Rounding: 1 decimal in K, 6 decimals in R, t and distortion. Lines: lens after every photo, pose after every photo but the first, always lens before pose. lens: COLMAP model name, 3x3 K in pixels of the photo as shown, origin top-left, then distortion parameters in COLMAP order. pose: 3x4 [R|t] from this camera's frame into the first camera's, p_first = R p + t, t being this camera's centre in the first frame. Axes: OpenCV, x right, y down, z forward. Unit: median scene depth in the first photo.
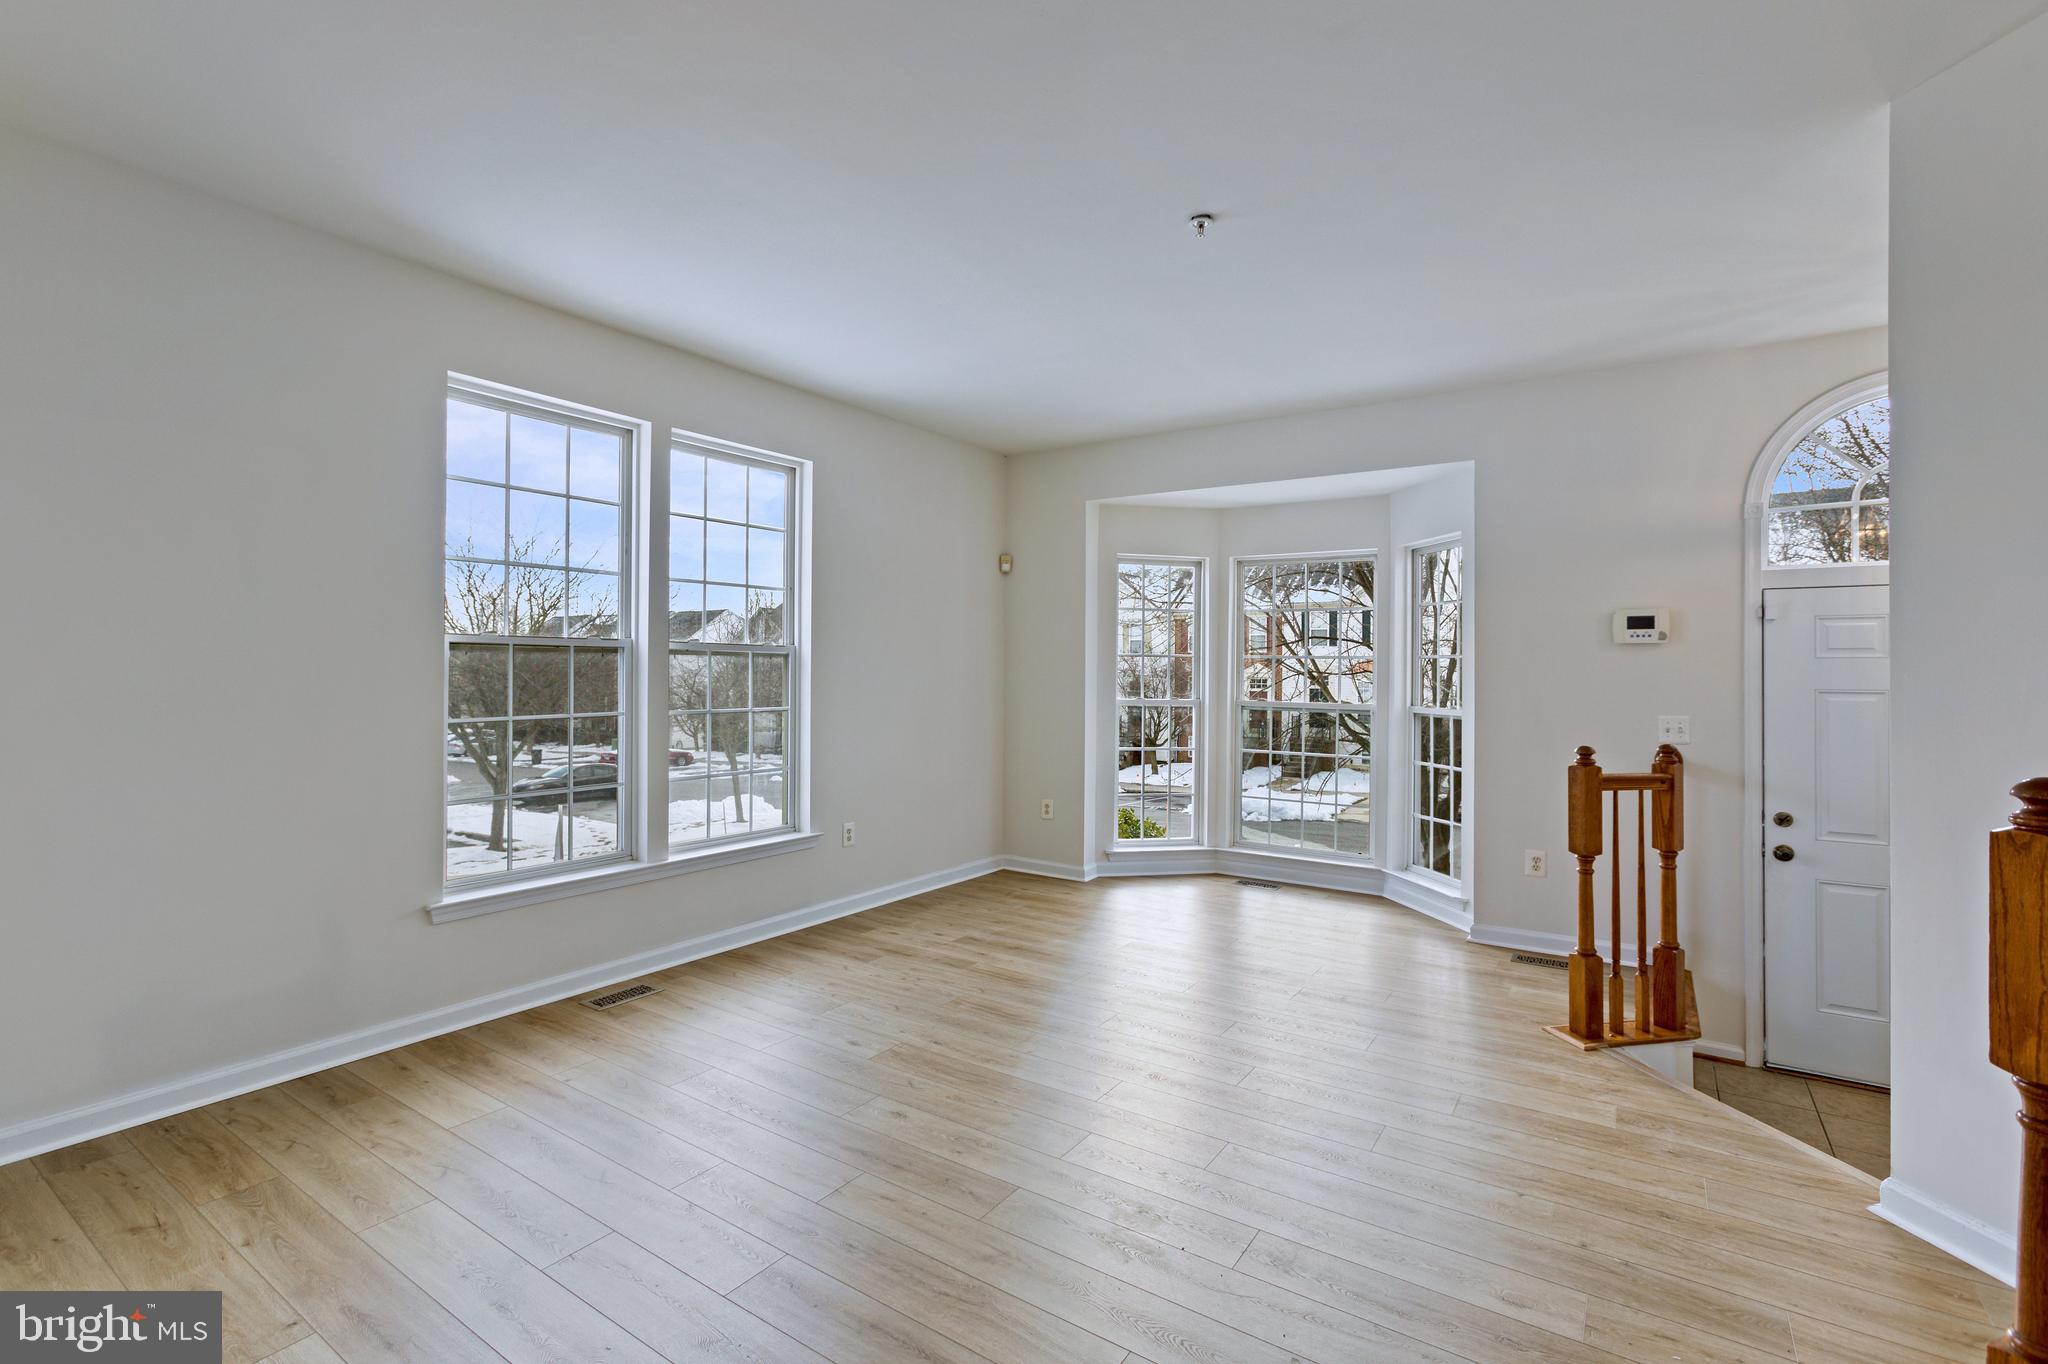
lens RADIAL K [[918.4, 0, 1018.7], [0, 918.4, 676.7], [0, 0, 1]] dist [-0.024498, 0.013821]
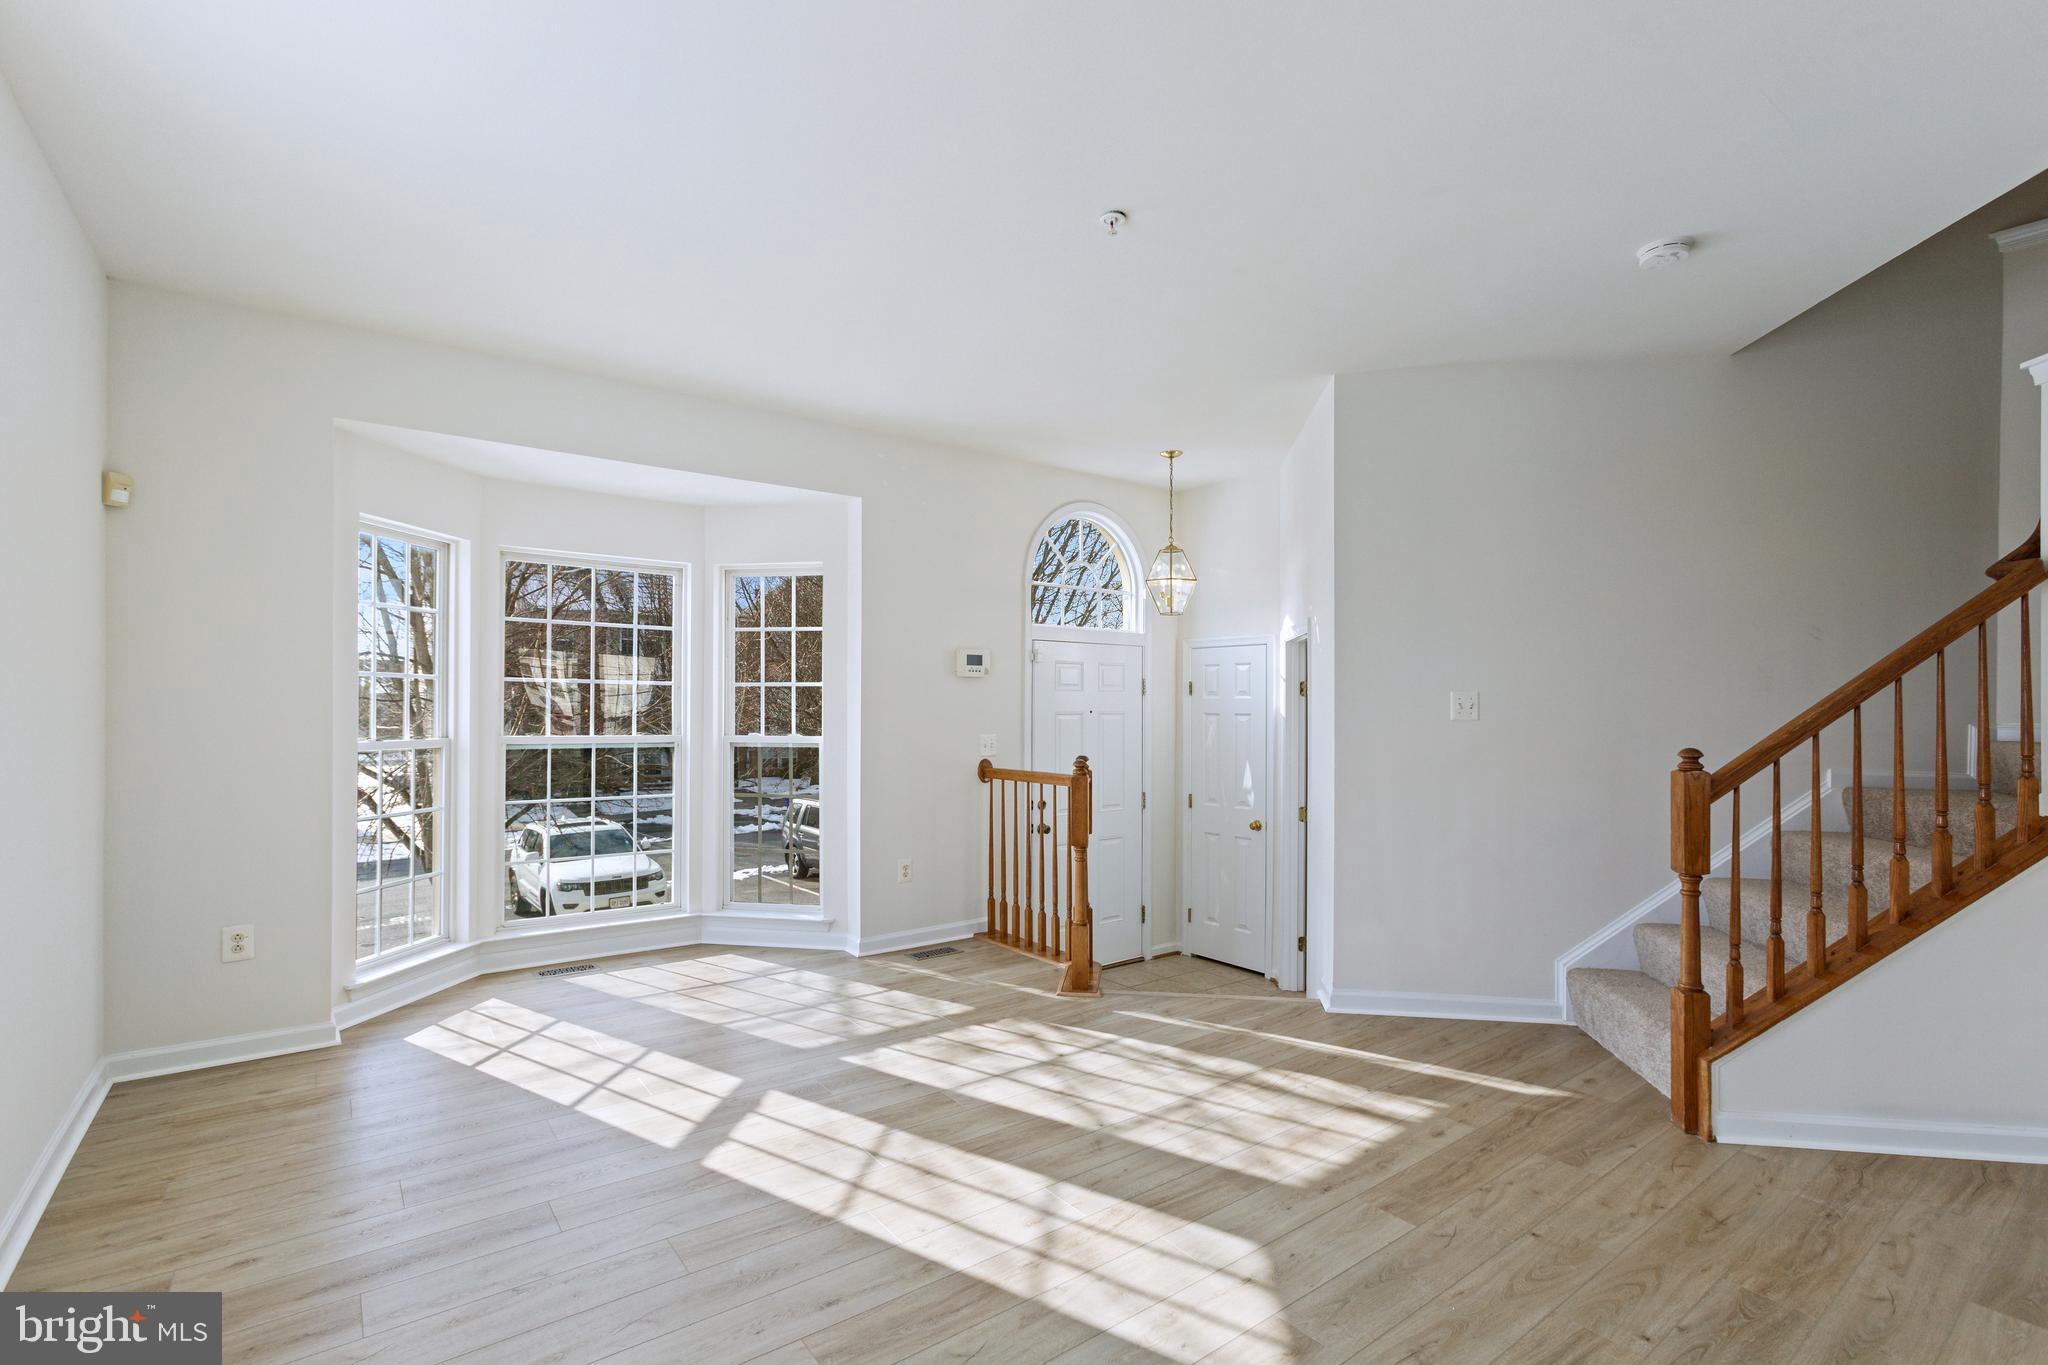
lens RADIAL K [[931.9, 0, 1023.5], [0, 931.9, 713.6], [0, 0, 1]] dist [-0.018187, 0.015317]
pose [[0.342008, -0.014827, 0.939580, -0.483007], [0.003495, 0.999889, 0.014507, -0.004762], [-0.939691, -0.001677, 0.342021, 0.501410]]
